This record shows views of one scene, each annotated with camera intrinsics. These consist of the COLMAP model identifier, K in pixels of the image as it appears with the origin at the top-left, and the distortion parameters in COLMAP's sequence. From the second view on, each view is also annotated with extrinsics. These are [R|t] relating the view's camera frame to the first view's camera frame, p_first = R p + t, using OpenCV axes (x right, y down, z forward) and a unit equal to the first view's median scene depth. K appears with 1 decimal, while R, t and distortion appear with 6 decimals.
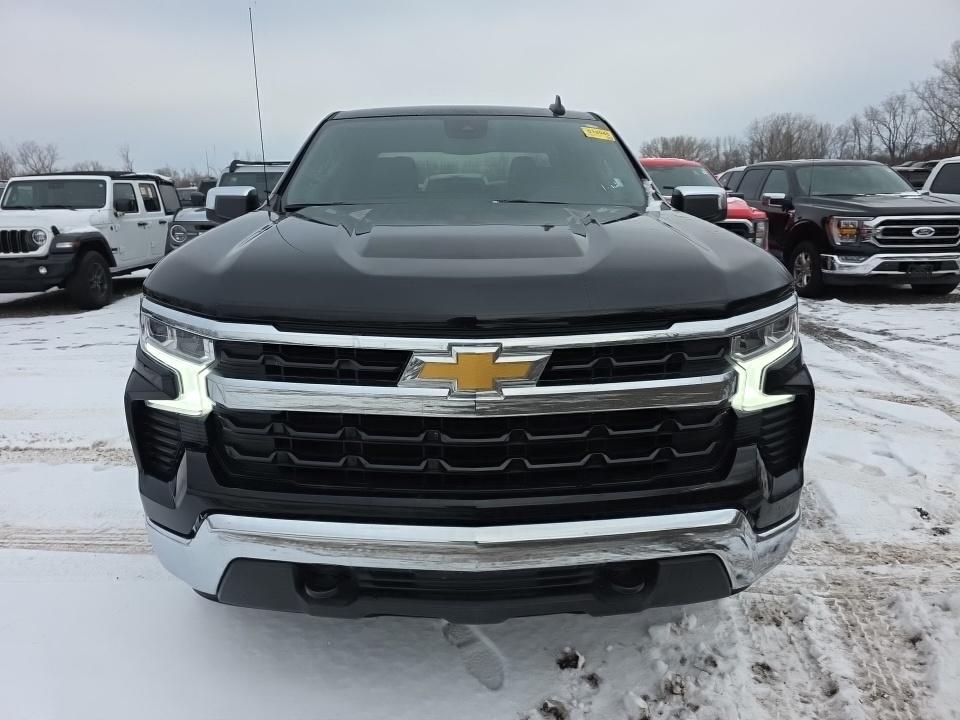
lens RADIAL K [[643.2, 0, 486.5], [0, 643.2, 365.1], [0, 0, 1]] dist [0.057794, -0.048168]
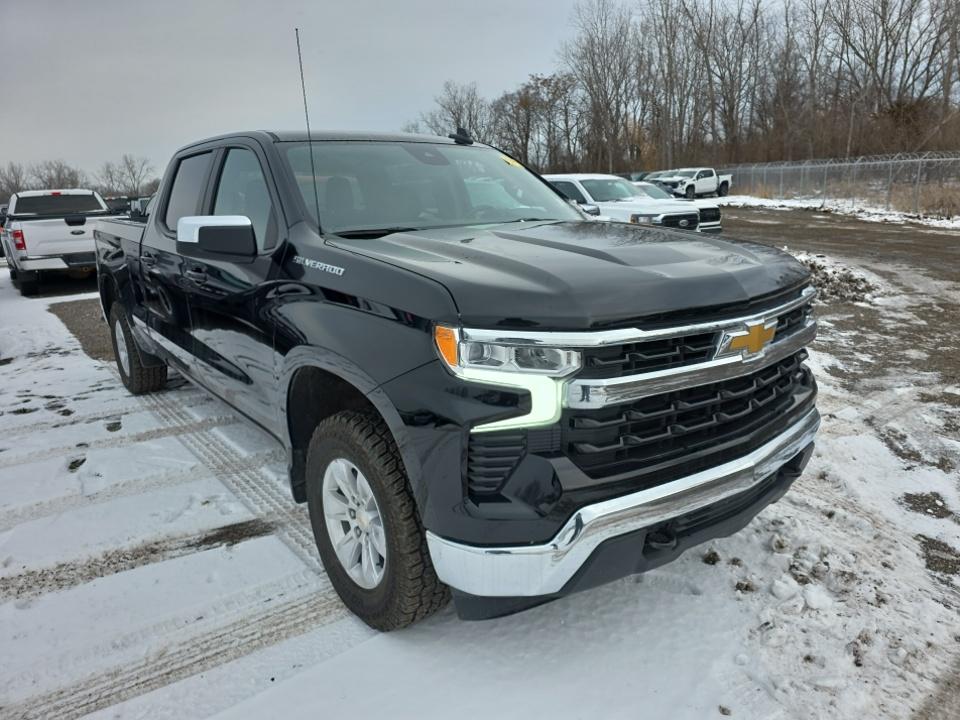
lens RADIAL K [[643.2, 0, 486.5], [0, 643.2, 365.1], [0, 0, 1]] dist [0.057794, -0.048168]
pose [[0.803042, -0.167343, 0.571944, -1.250137], [0.178795, 0.983204, 0.036634, -0.085262], [-0.568468, 0.072842, 0.819475, 0.192500]]
